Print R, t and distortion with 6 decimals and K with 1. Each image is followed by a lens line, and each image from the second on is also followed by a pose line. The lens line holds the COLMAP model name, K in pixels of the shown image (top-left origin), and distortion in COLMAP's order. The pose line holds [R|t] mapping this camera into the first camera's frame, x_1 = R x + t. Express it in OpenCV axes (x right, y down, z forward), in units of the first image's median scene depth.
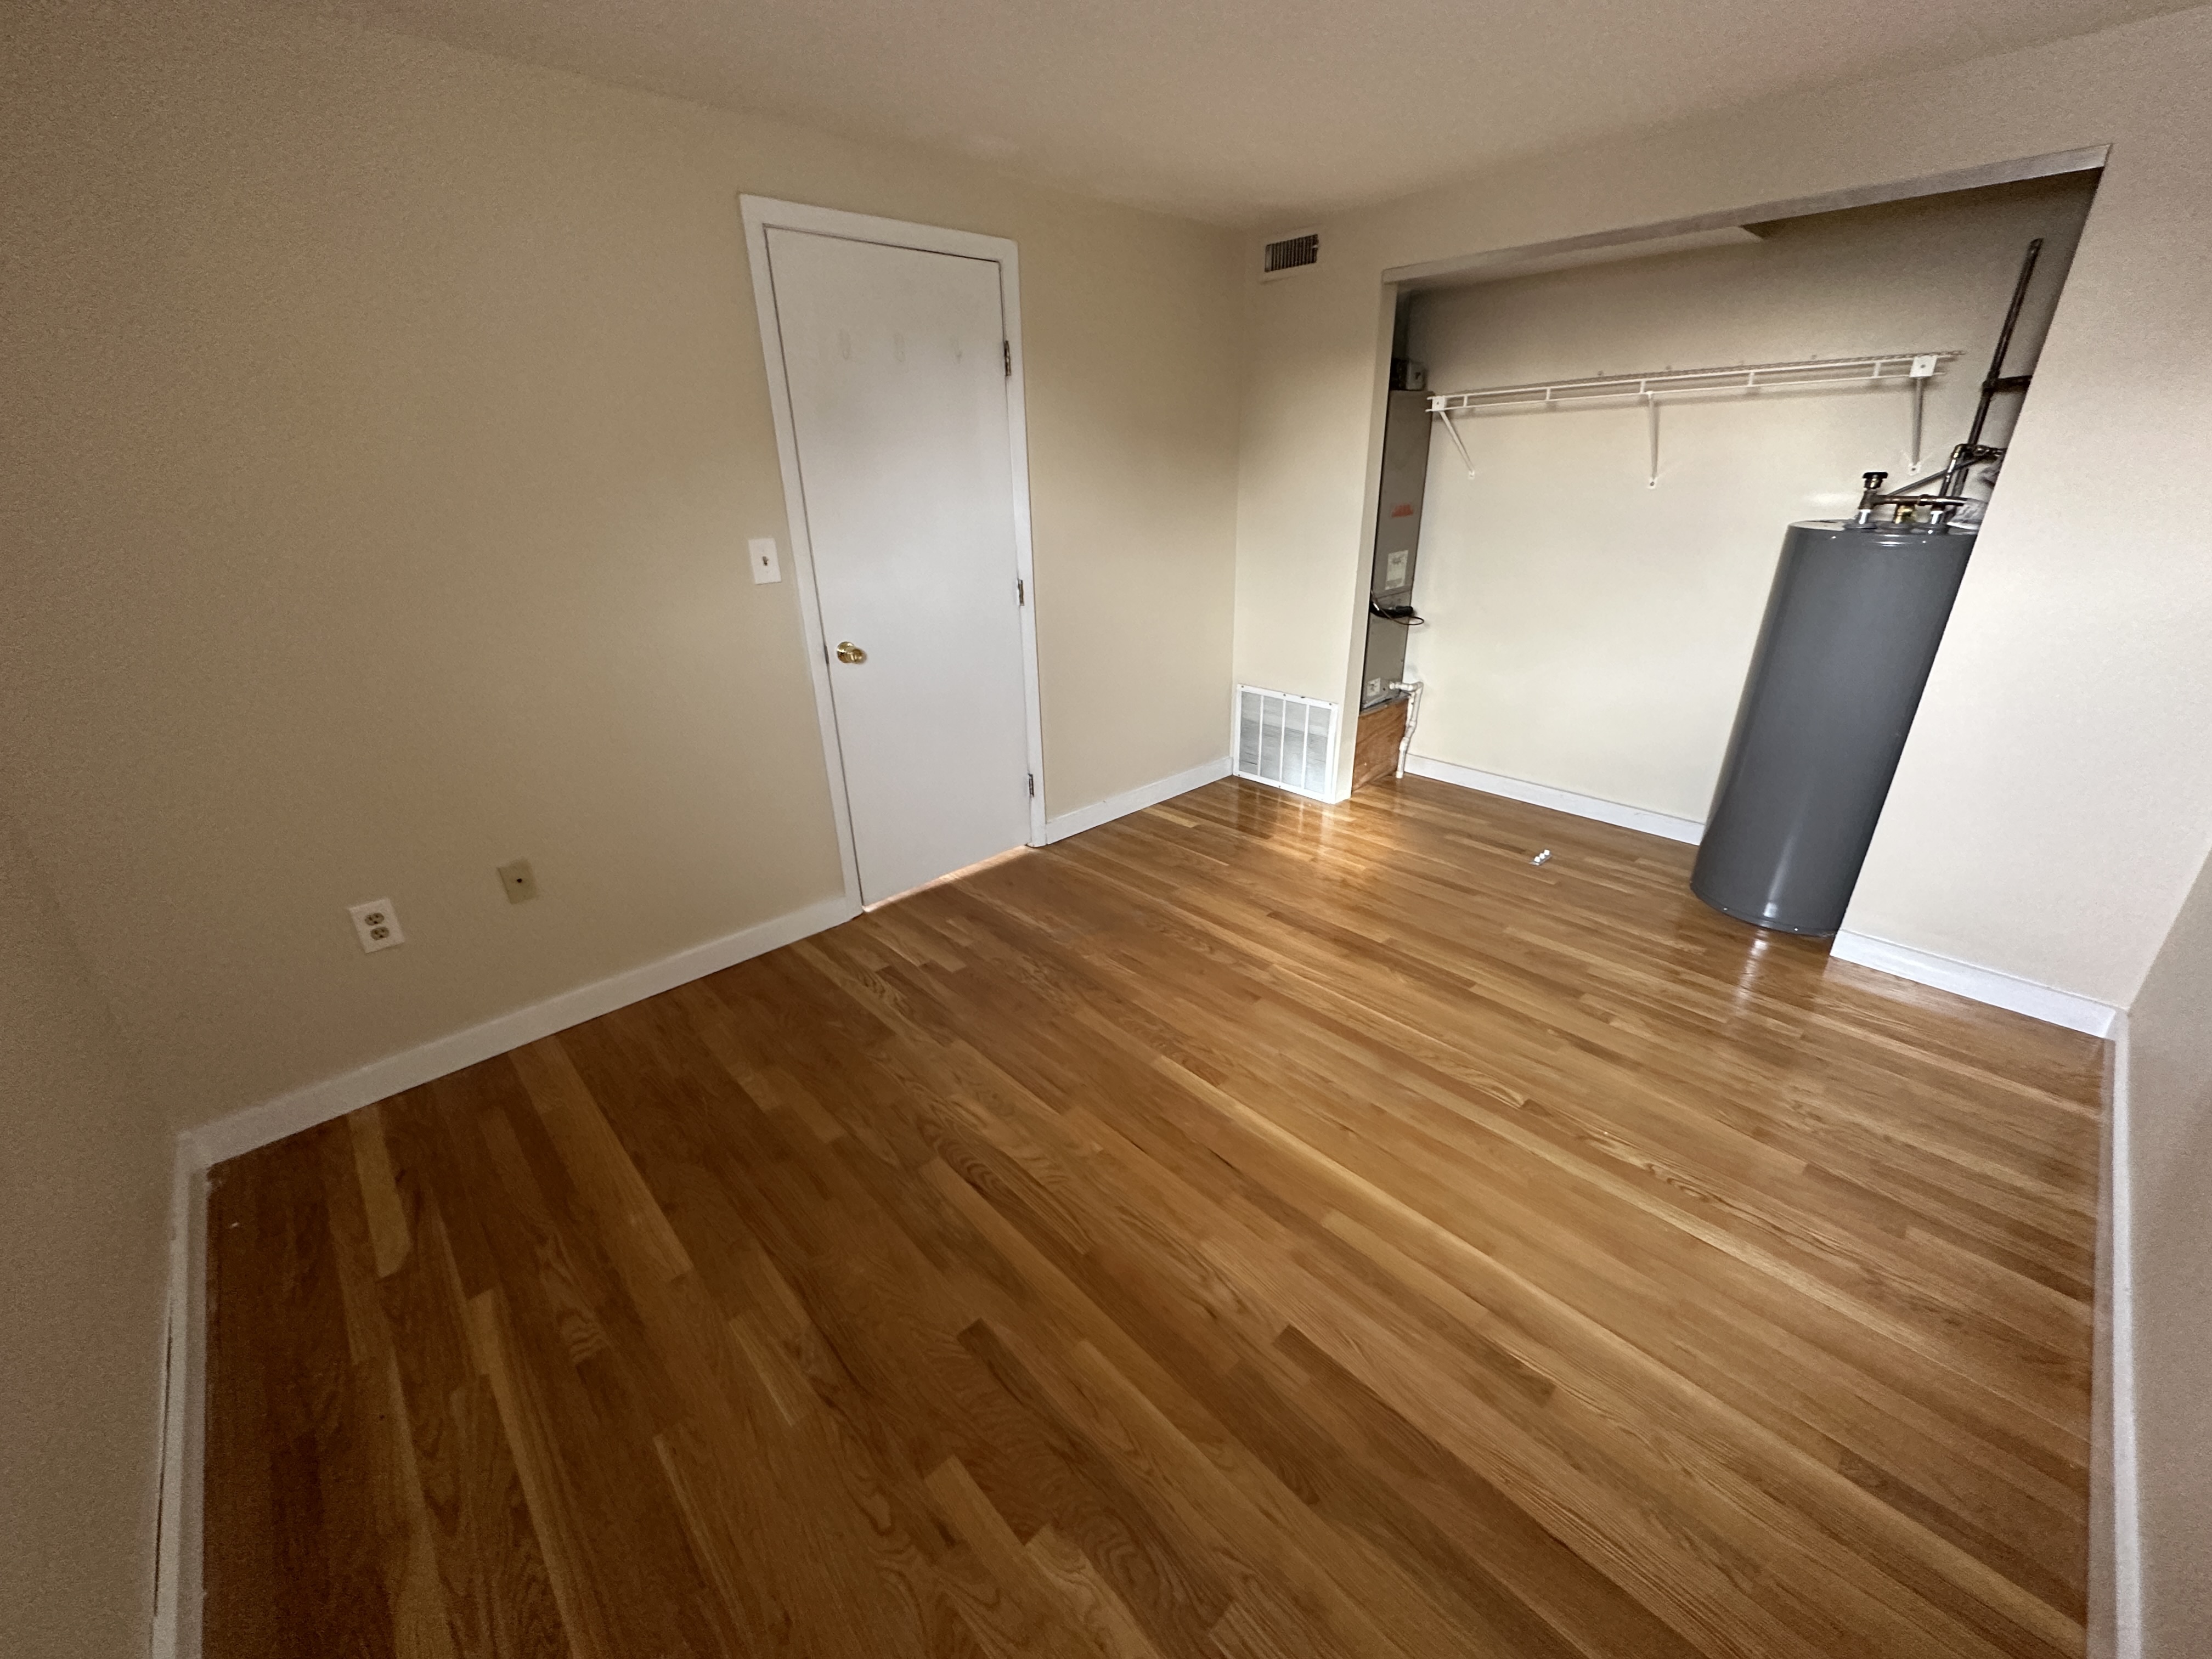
lens RADIAL K [[879.7, 0, 1112.3], [0, 879.7, 826.2], [0, 0, 1]] dist [-0.000790, -0.000034]
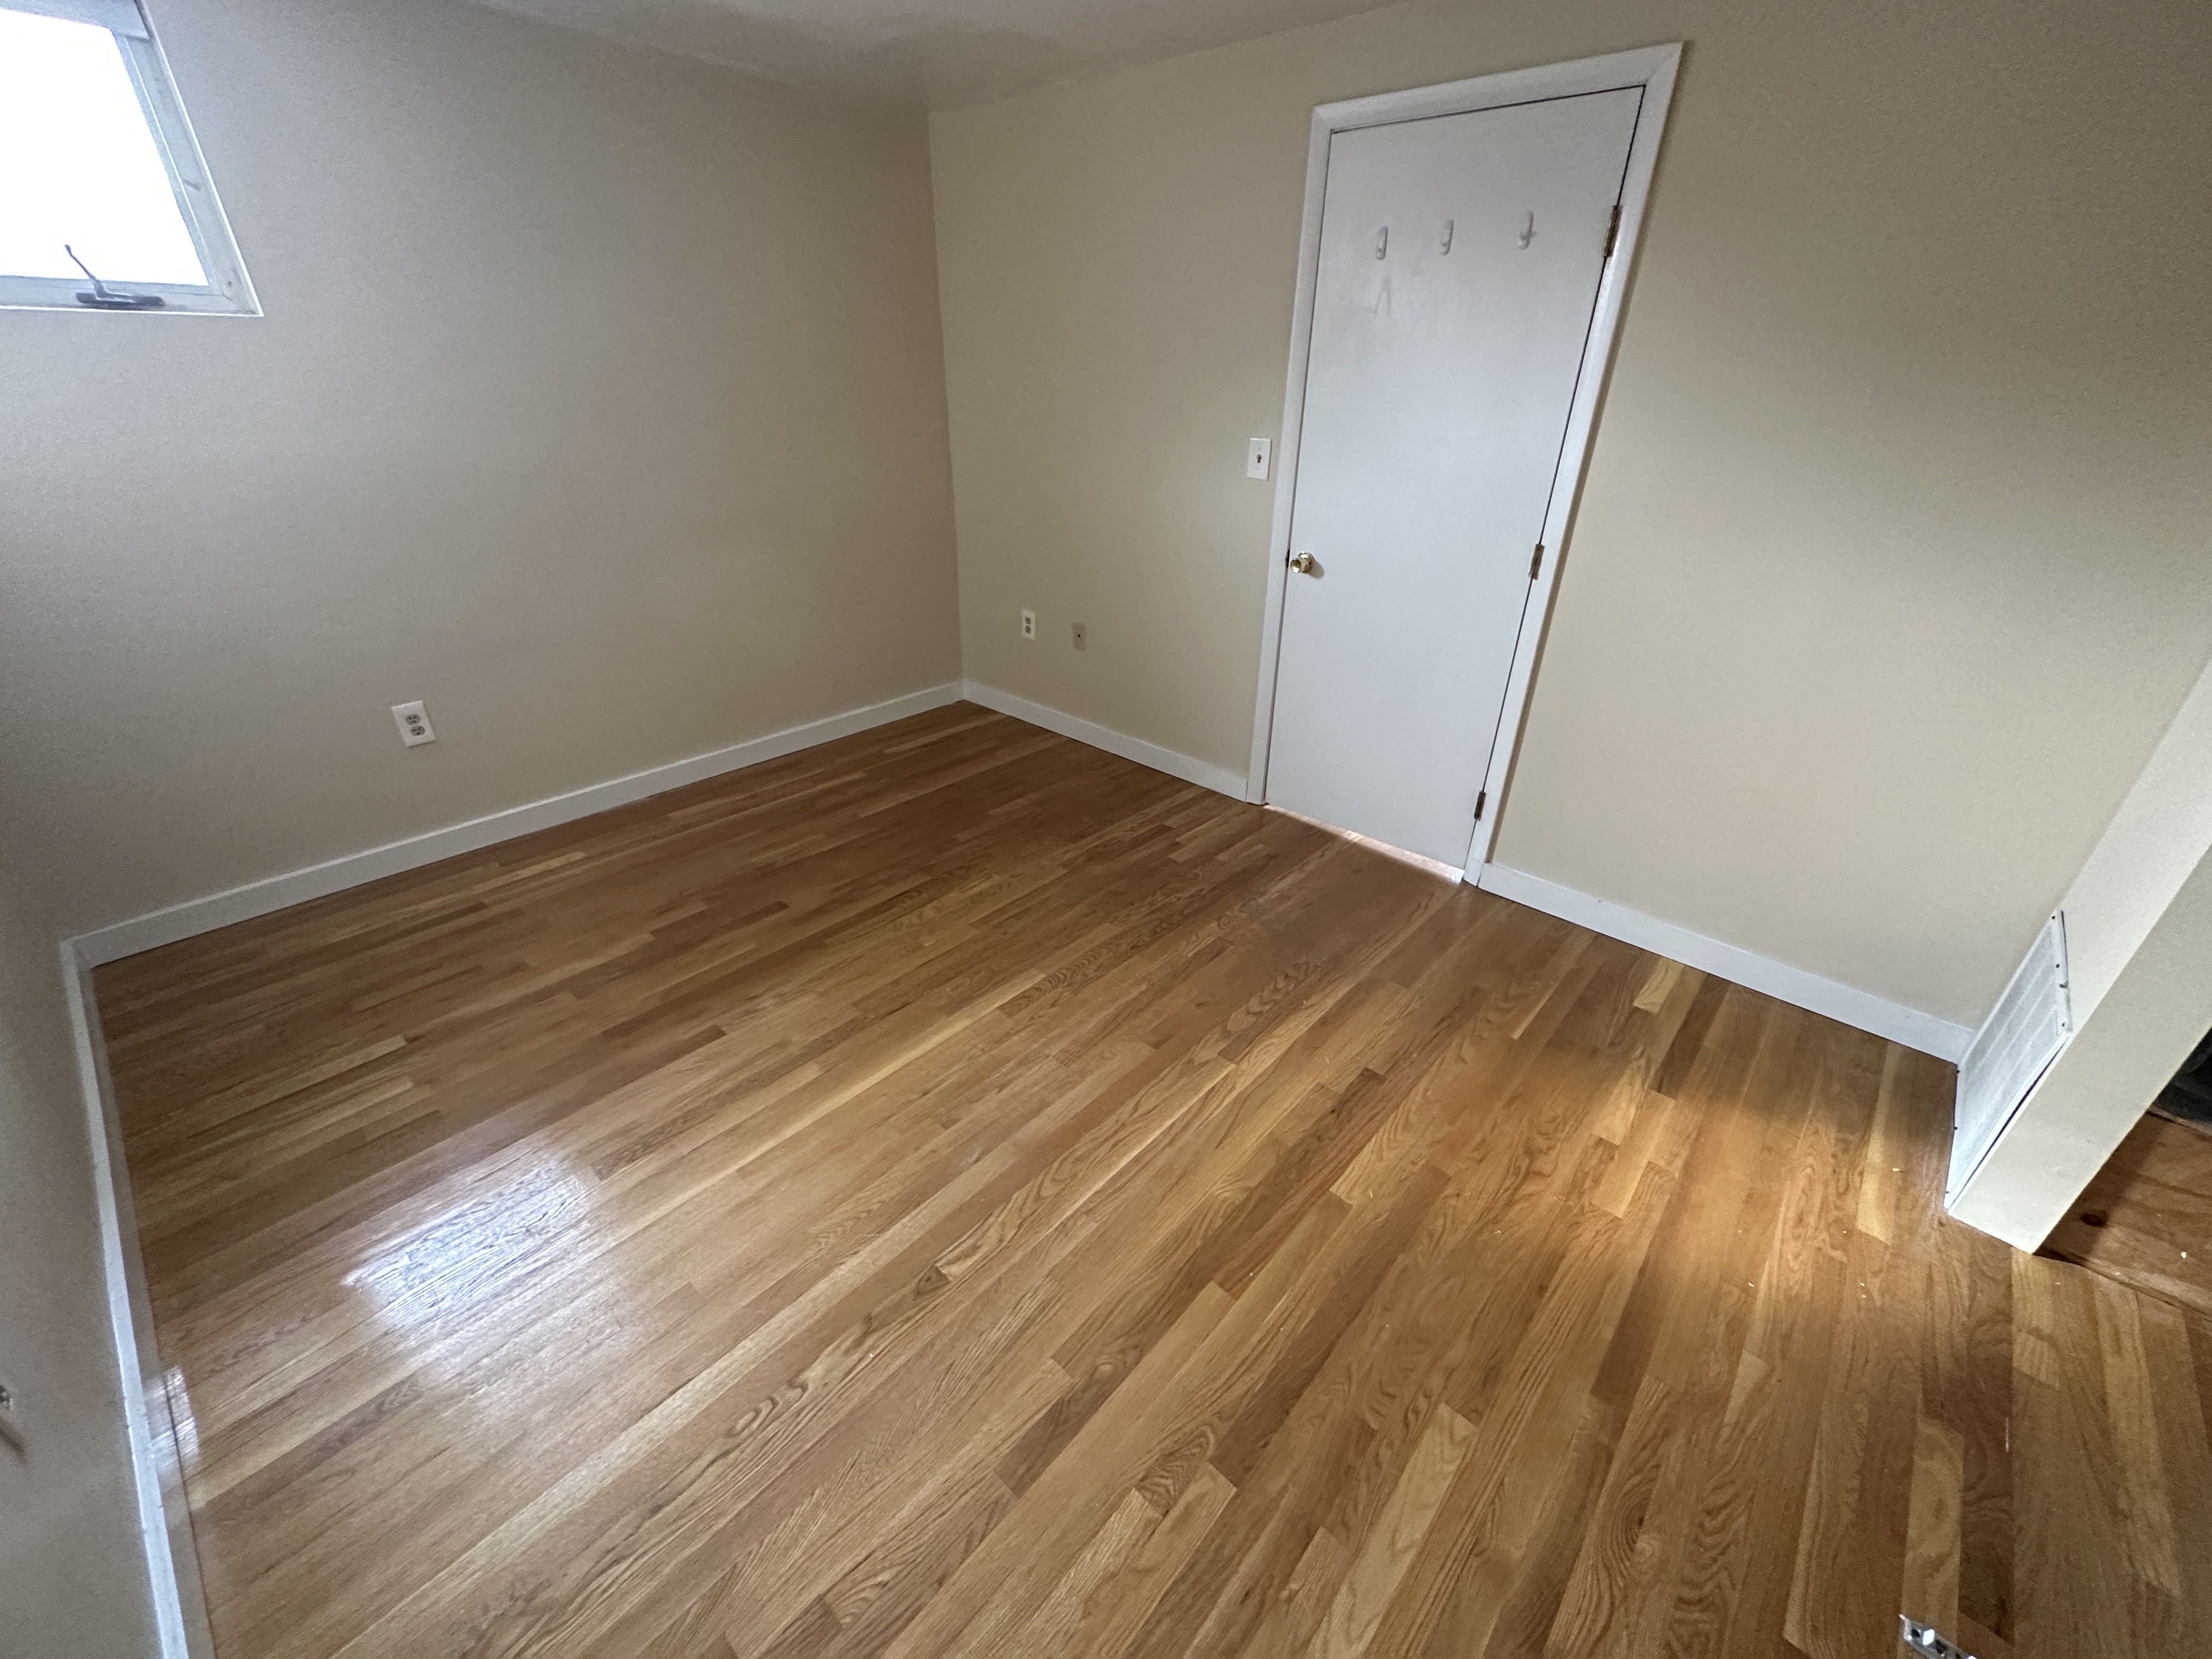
lens RADIAL K [[879.7, 0, 1114.3], [0, 879.7, 832.2], [0, 0, 1]] dist [-0.000790, -0.000034]
pose [[0.084997, 0.489221, -0.868008, 0.799779], [-0.409925, 0.811188, 0.417056, -0.307436], [0.908150, 0.320370, 0.269492, 0.681643]]
